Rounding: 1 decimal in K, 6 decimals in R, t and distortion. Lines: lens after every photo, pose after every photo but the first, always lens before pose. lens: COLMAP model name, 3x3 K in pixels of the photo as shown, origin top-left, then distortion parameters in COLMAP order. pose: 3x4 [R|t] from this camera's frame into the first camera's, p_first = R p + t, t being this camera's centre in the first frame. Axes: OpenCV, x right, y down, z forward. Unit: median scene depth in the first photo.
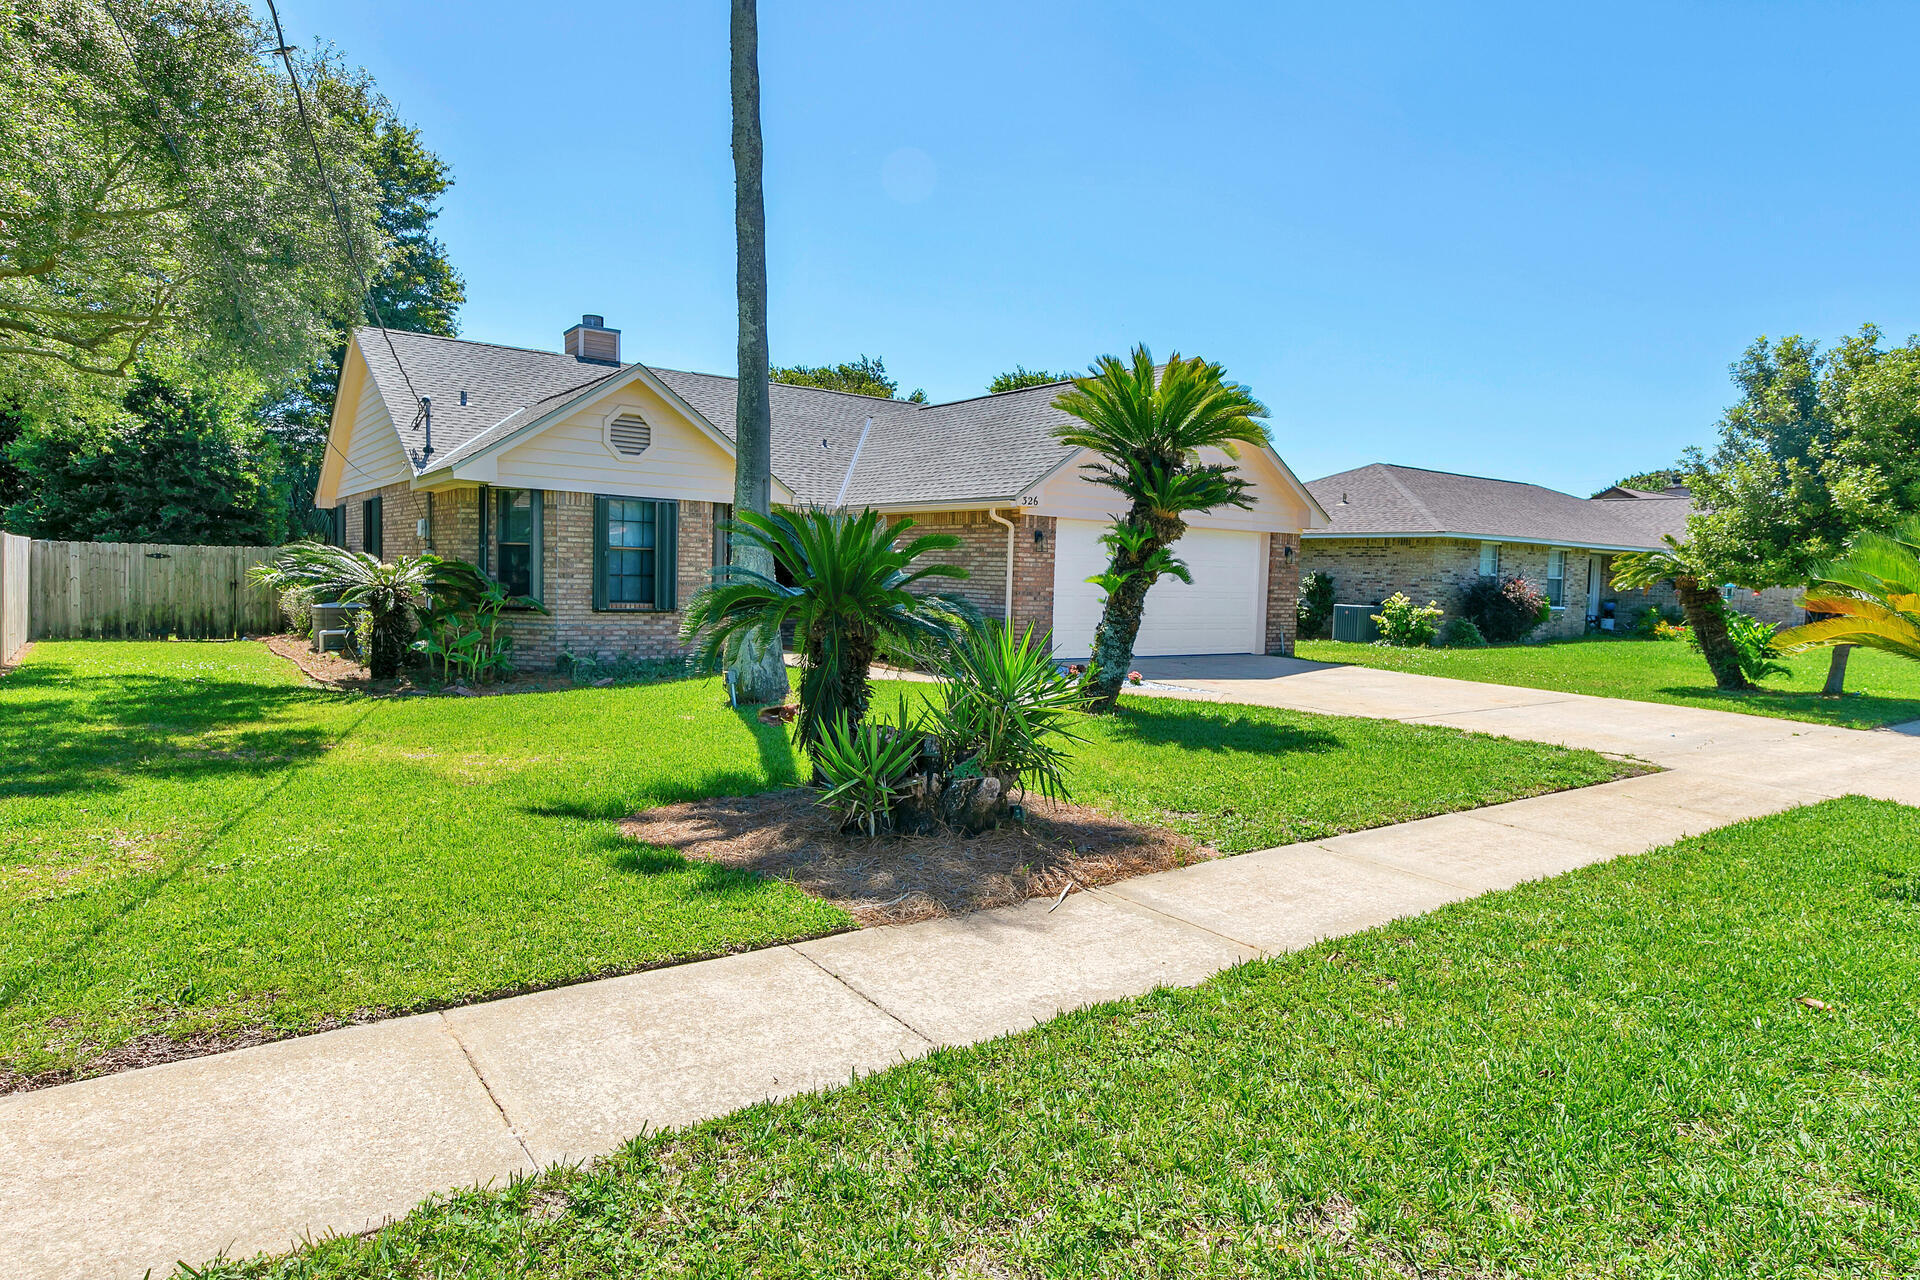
lens RADIAL K [[1075.5, 0, 960.0], [0, 1075.5, 640.0], [0, 0, 1]] dist [0.024822, 0.000615]
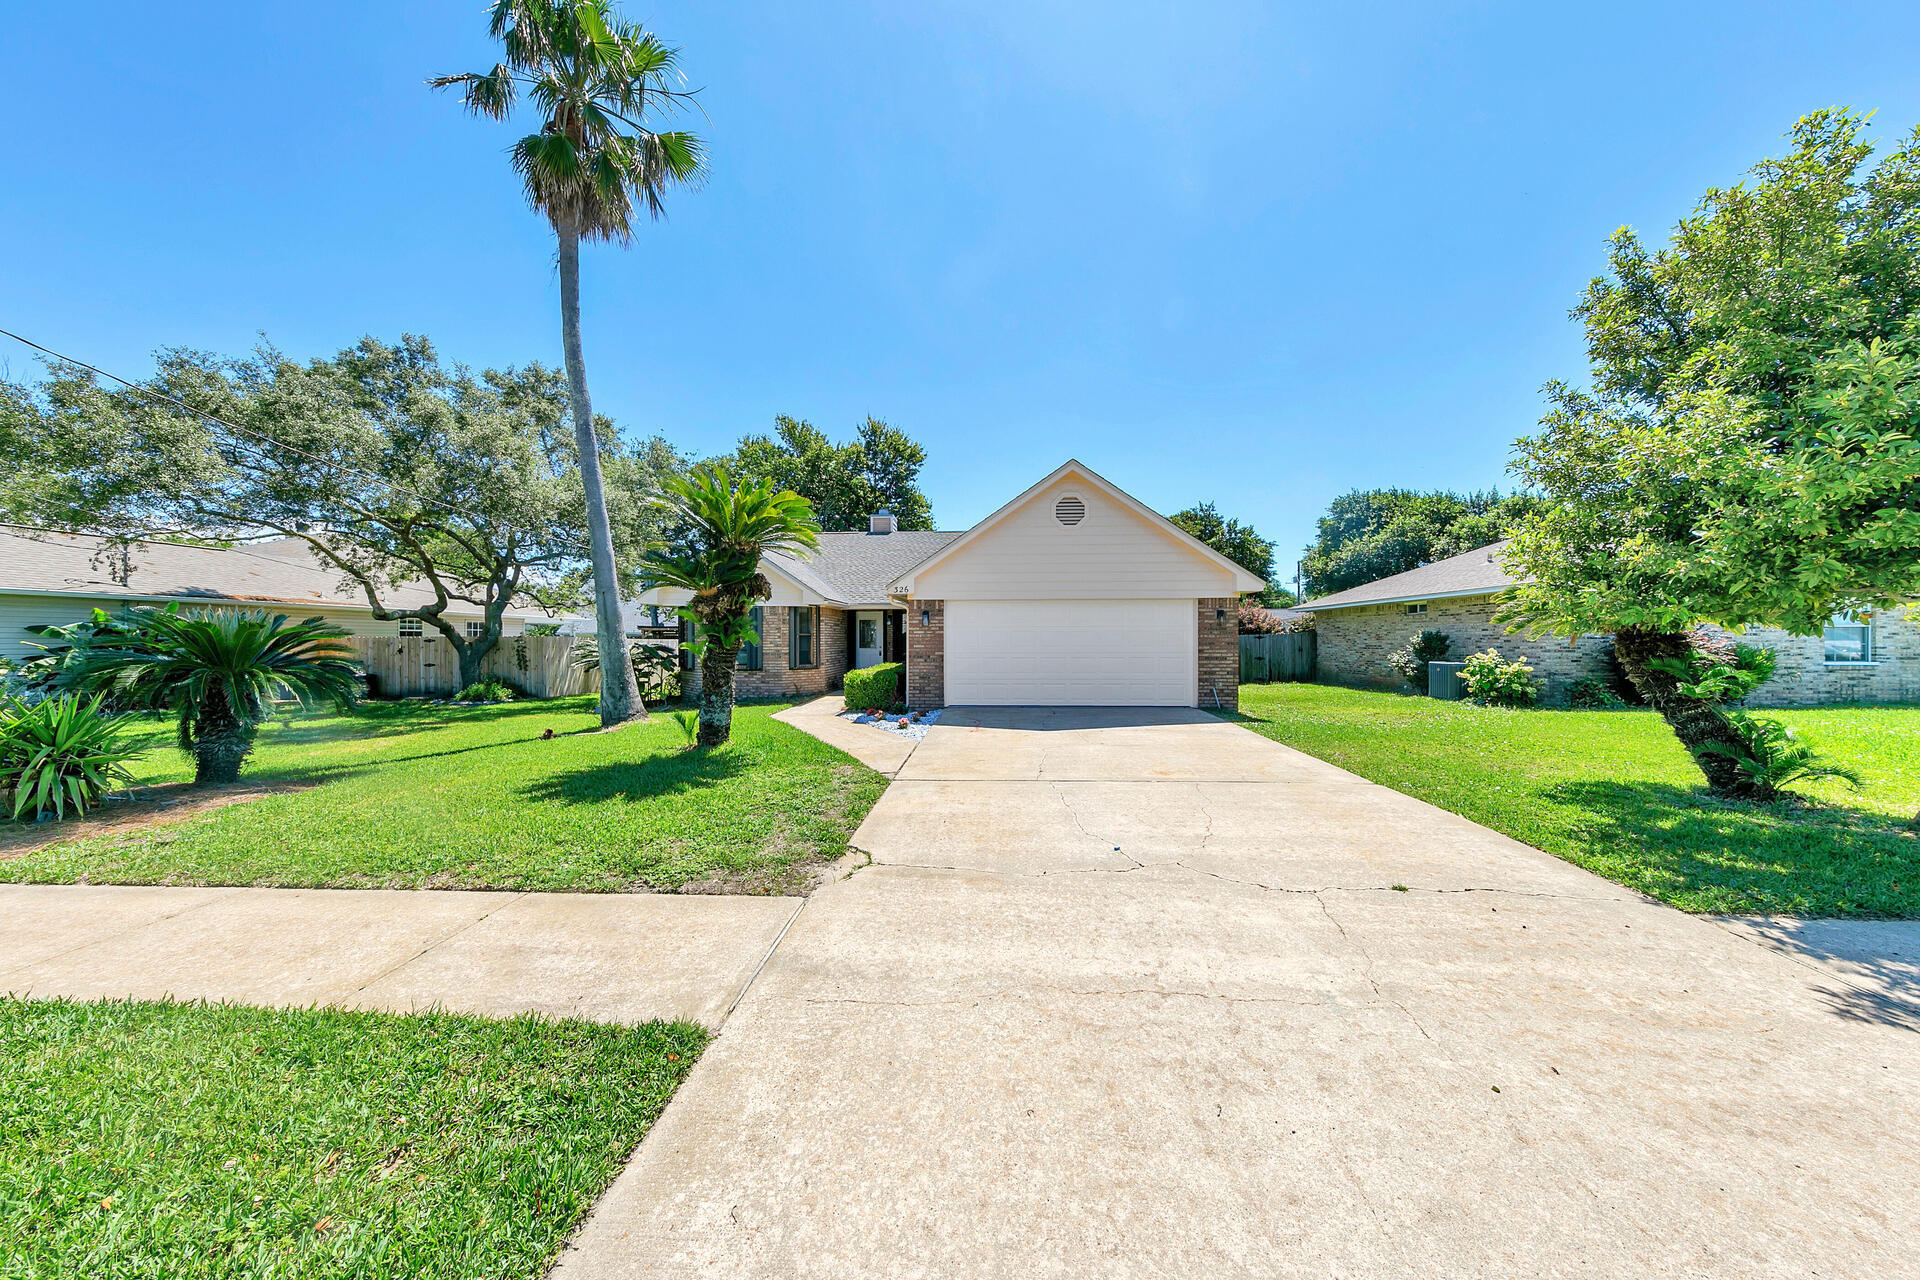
lens RADIAL K [[605.8, 0, 960.0], [0, 605.8, 640.0], [0, 0, 1]] dist [0.000465, 0.000017]
pose [[0.769549, -0.032437, -0.637763, 0.594807], [-0.014599, 0.997554, -0.068352, -0.012336], [0.638421, 0.061911, 0.767194, 0.437386]]
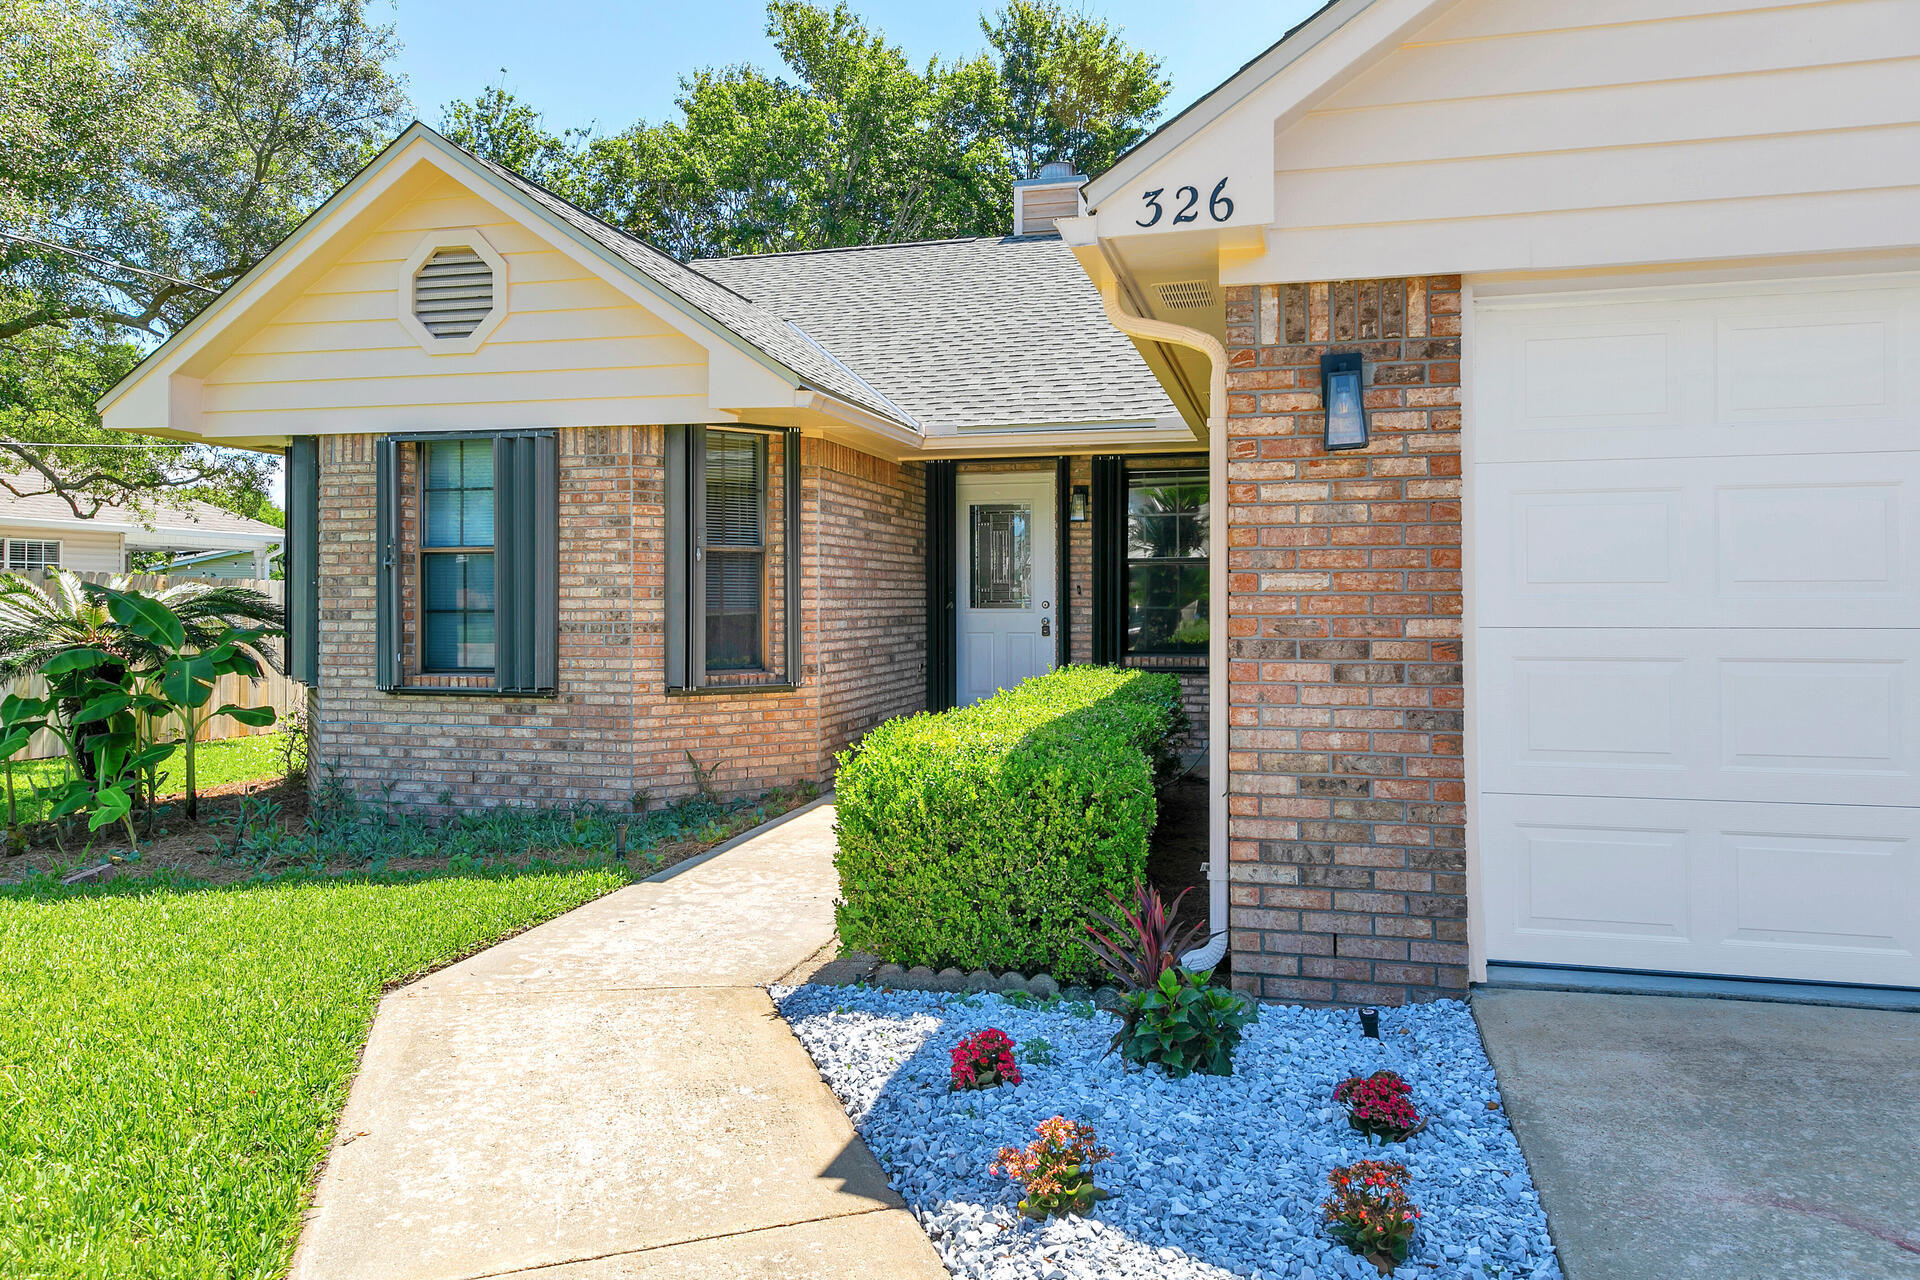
lens RADIAL K [[1318.4, 0, 960.1], [0, 1318.4, 596.8], [0, 0, 1]] dist [-0.000222, 0.000193]
pose [[0.632805, -0.034241, -0.773554, 0.224055], [-0.028278, 0.997333, -0.067280, -0.033757], [0.773795, 0.064450, 0.630149, 0.778873]]
